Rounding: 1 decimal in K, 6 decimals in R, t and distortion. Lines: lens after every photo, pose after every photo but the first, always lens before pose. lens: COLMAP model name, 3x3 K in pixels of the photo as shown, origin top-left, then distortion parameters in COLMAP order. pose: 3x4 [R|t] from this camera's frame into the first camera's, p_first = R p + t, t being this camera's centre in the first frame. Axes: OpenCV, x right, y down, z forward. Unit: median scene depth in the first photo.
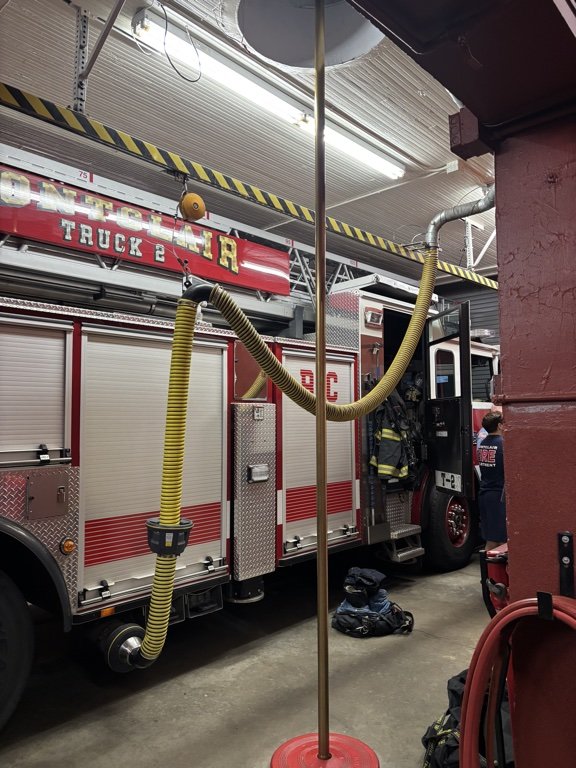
lens RADIAL K [[580.9, 0, 288.0], [0, 580.9, 384.0], [0, 0, 1]] dist [0.039230, -0.006016]
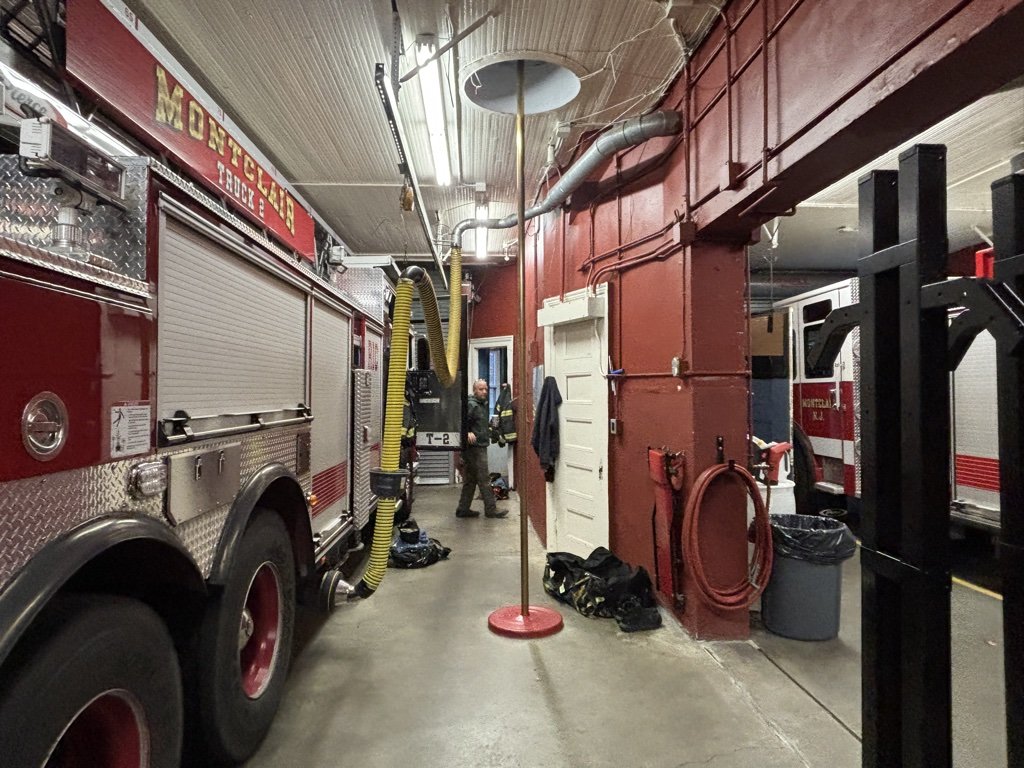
lens RADIAL K [[642.6, 0, 508.9], [0, 642.6, 382.3], [0, 0, 1]] dist [0.065014, -0.086462]
pose [[0.702259, 0.019018, 0.711667, -0.753269], [-0.047921, 0.998639, 0.020601, 0.019110], [-0.710307, -0.048571, 0.702214, -0.044557]]
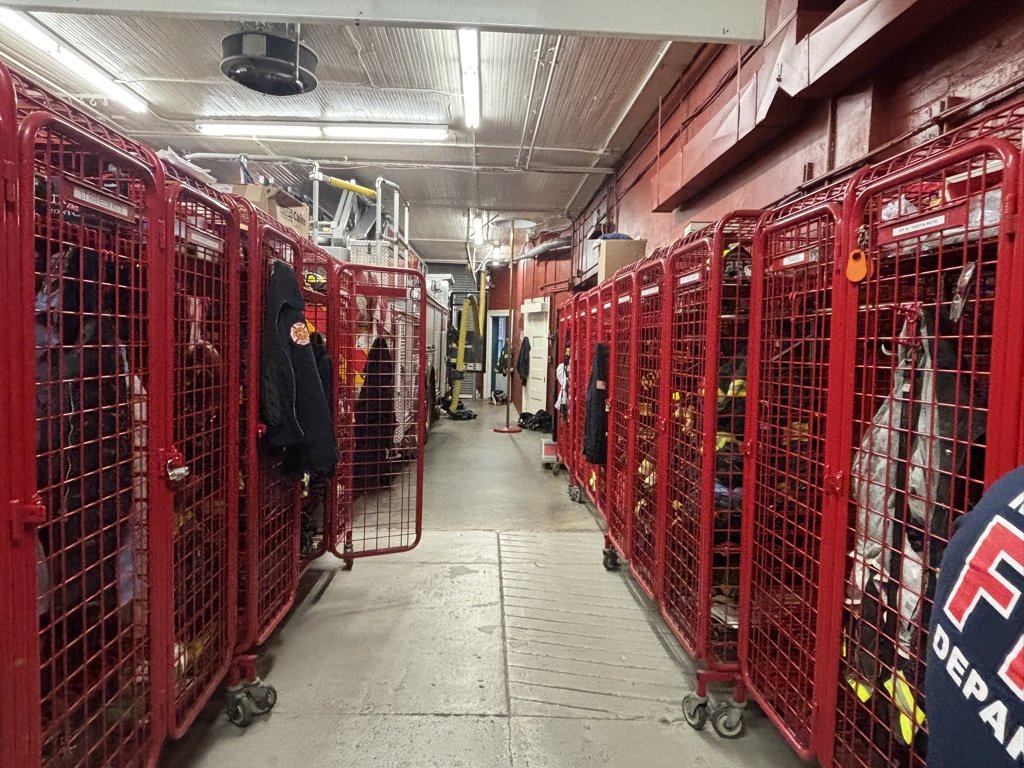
lens RADIAL K [[642.6, 0, 508.9], [0, 642.6, 382.3], [0, 0, 1]] dist [0.065014, -0.086462]
pose [[0.714442, -0.009427, 0.699631, -1.939570], [-0.081149, 0.992045, 0.096234, -0.043960], [-0.694973, -0.125528, 0.707994, -1.315200]]
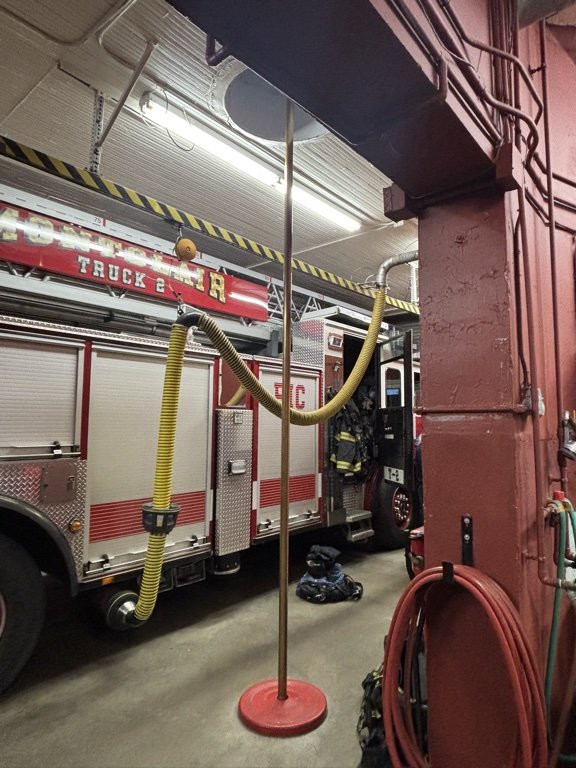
lens RADIAL K [[481.9, 0, 288.0], [0, 481.9, 384.0], [0, 0, 1]] dist [0.065014, -0.086462]
pose [[0.999211, 0.017473, 0.035674, 0.016987], [-0.016762, 0.999657, -0.020122, -0.002326], [-0.036013, 0.019508, 0.999161, -0.021773]]
